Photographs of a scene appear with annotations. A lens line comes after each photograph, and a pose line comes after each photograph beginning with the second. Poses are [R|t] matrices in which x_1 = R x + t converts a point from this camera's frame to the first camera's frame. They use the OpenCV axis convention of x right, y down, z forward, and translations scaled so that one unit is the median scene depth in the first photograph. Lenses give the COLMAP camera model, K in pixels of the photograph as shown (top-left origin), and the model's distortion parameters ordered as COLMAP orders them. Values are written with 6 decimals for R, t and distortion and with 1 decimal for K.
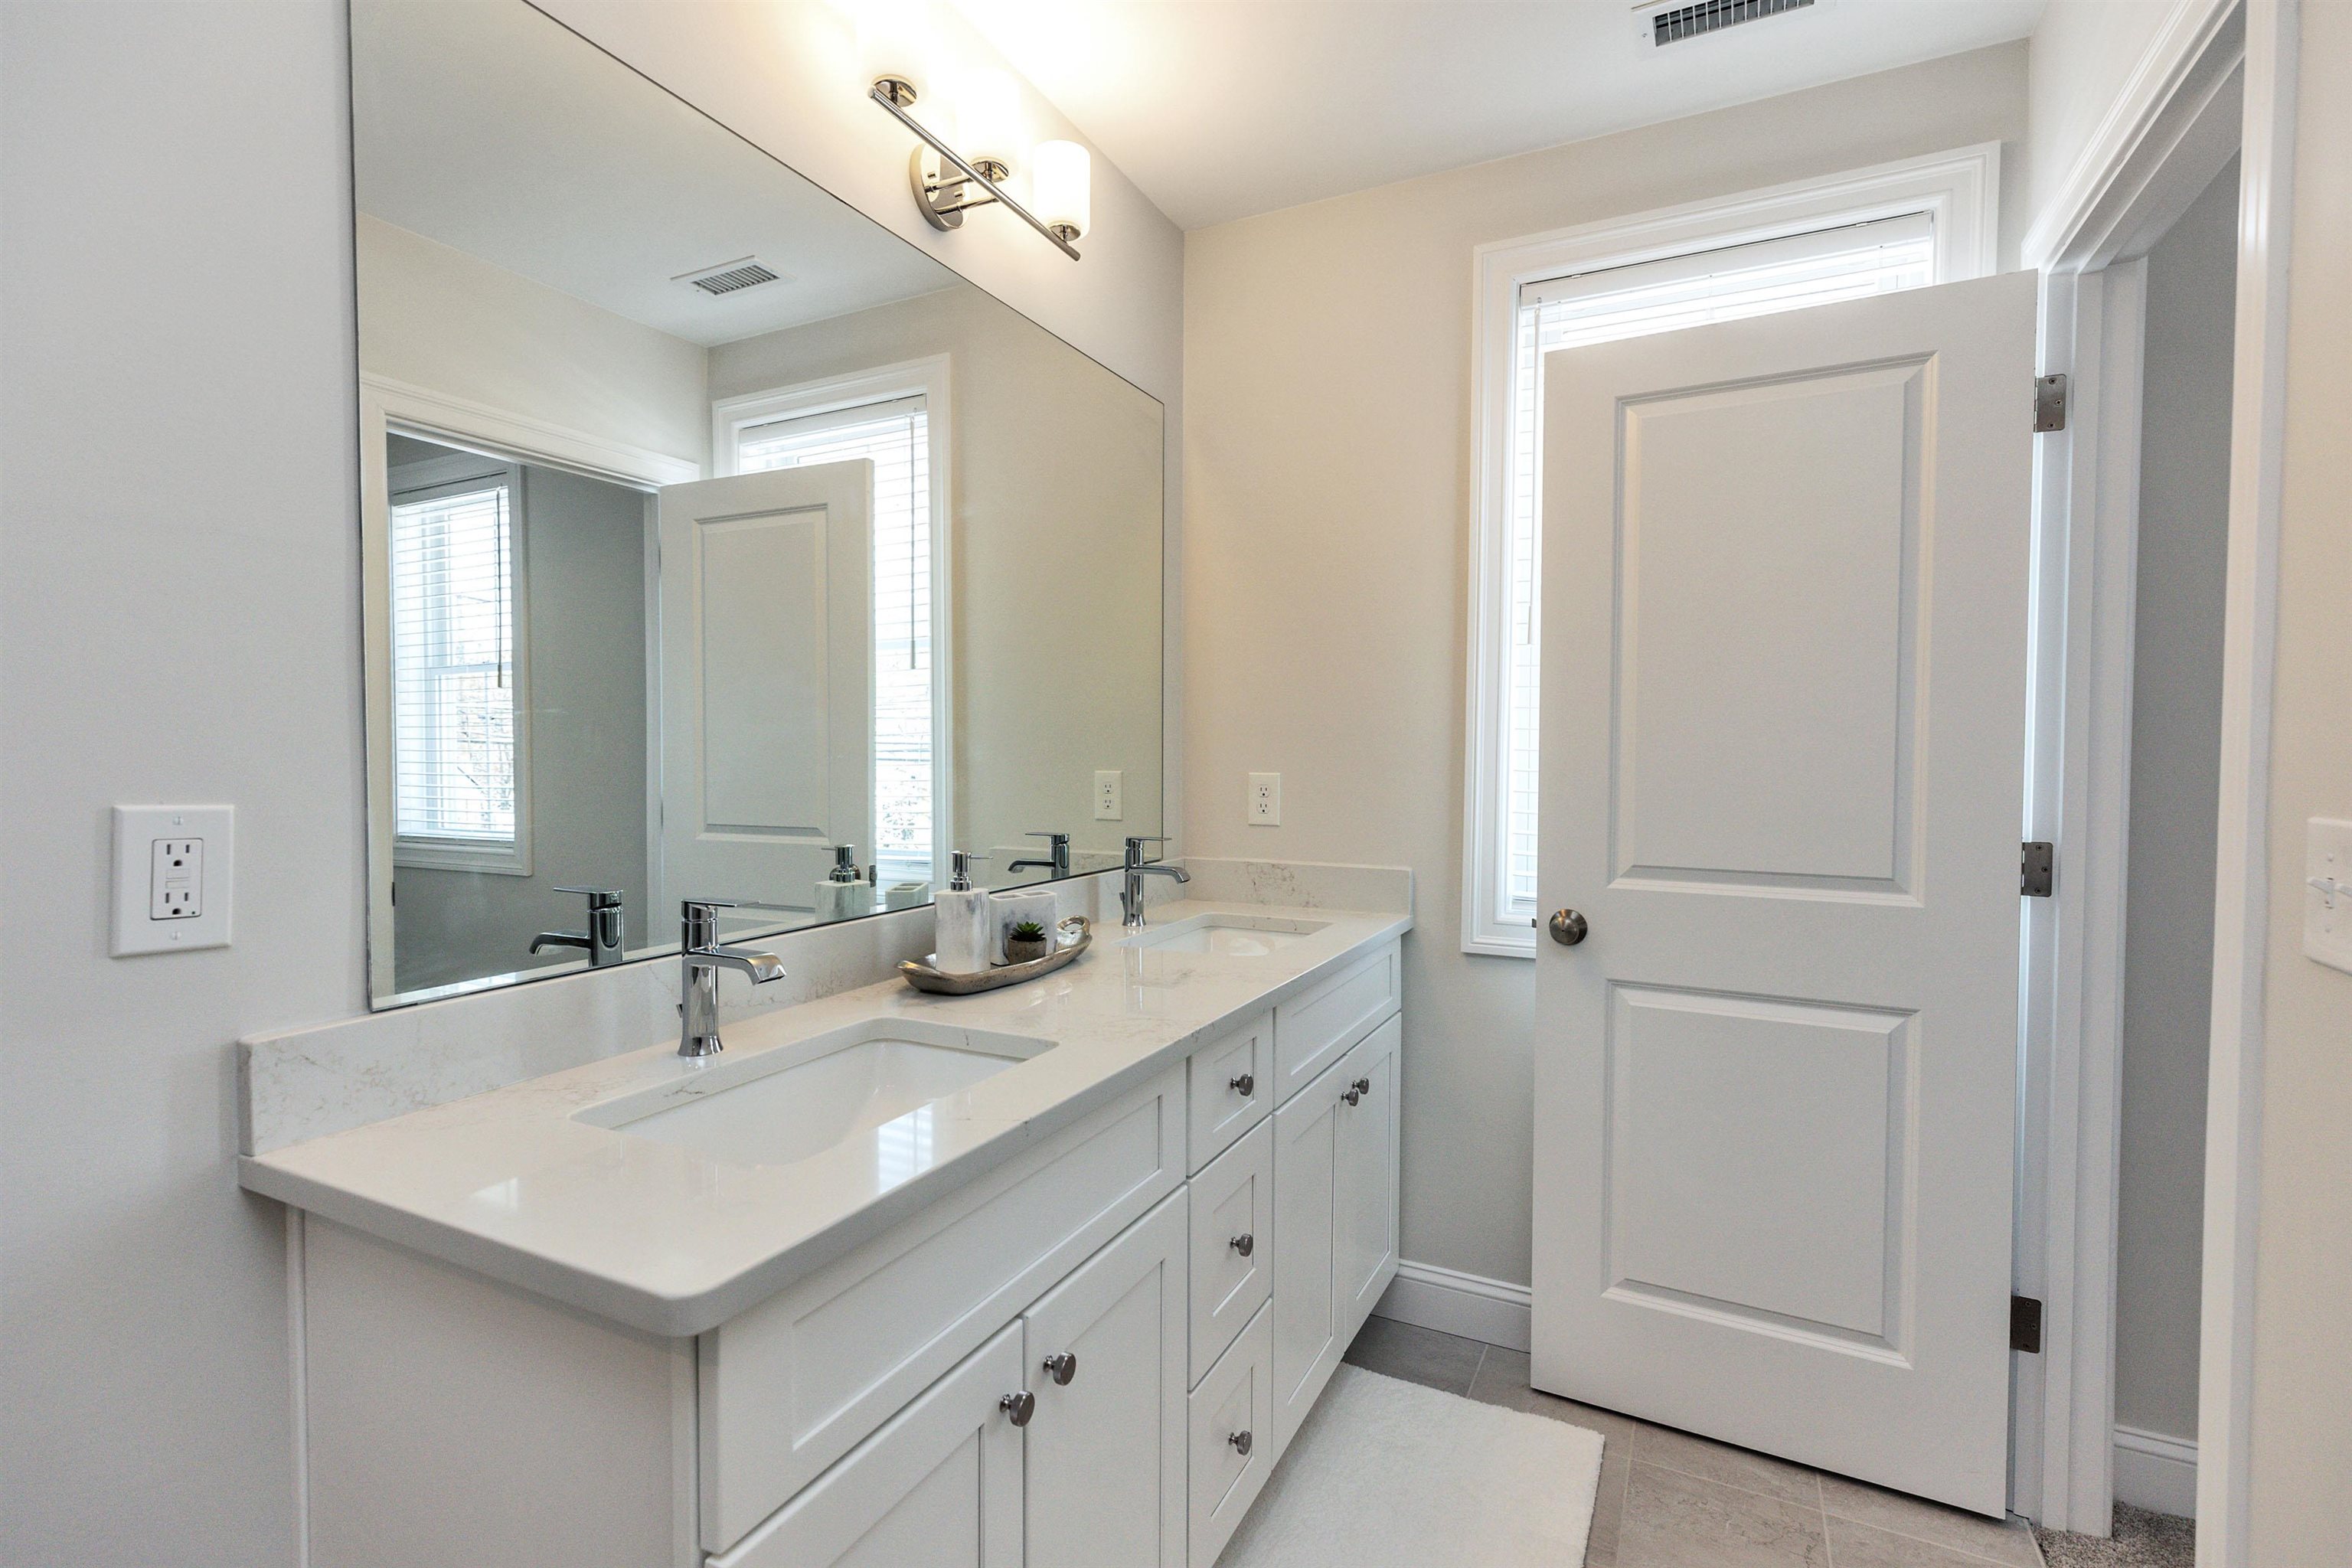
lens RADIAL K [[1086.4, 0, 1176.0], [0, 1086.4, 784.0], [0, 0, 1]] dist [0.001286, 0.000296]
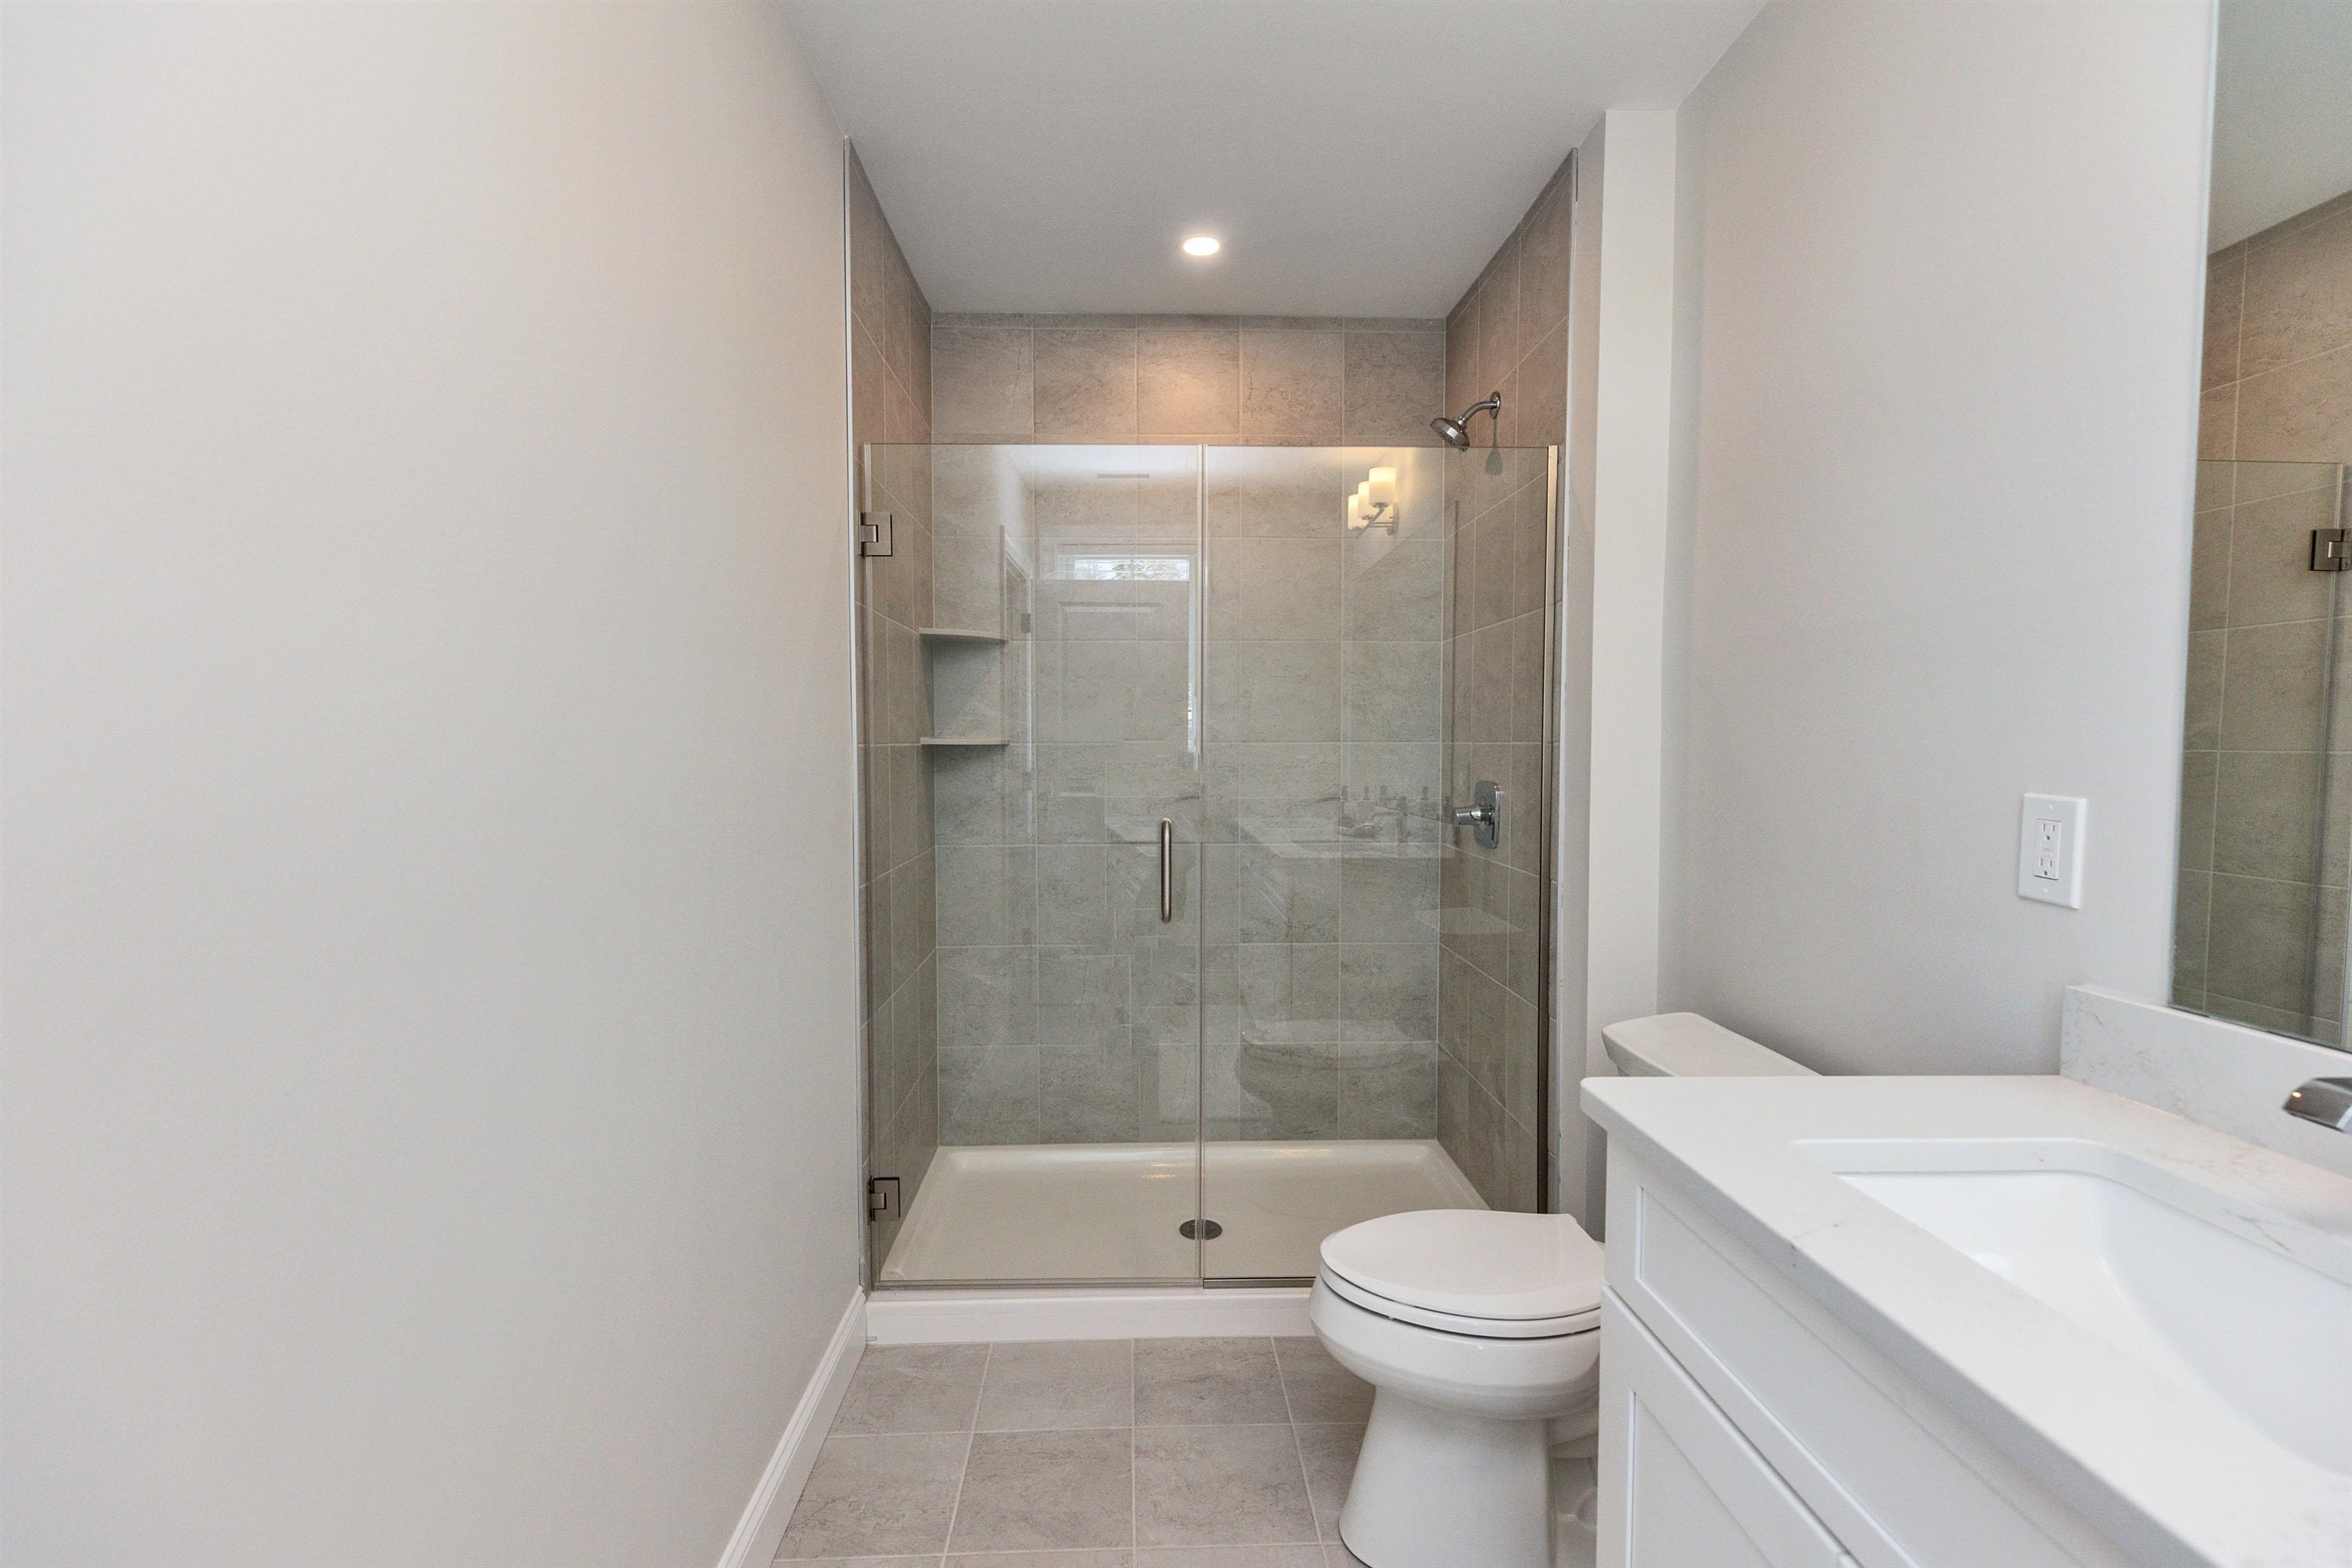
lens RADIAL K [[1086.4, 0, 1176.0], [0, 1086.4, 784.0], [0, 0, 1]] dist [0.001286, 0.000296]
pose [[-0.877017, 0.010498, -0.480345, 0.694456], [-0.021941, 0.997843, 0.061868, -0.055436], [0.479958, 0.064799, -0.874895, 1.660964]]
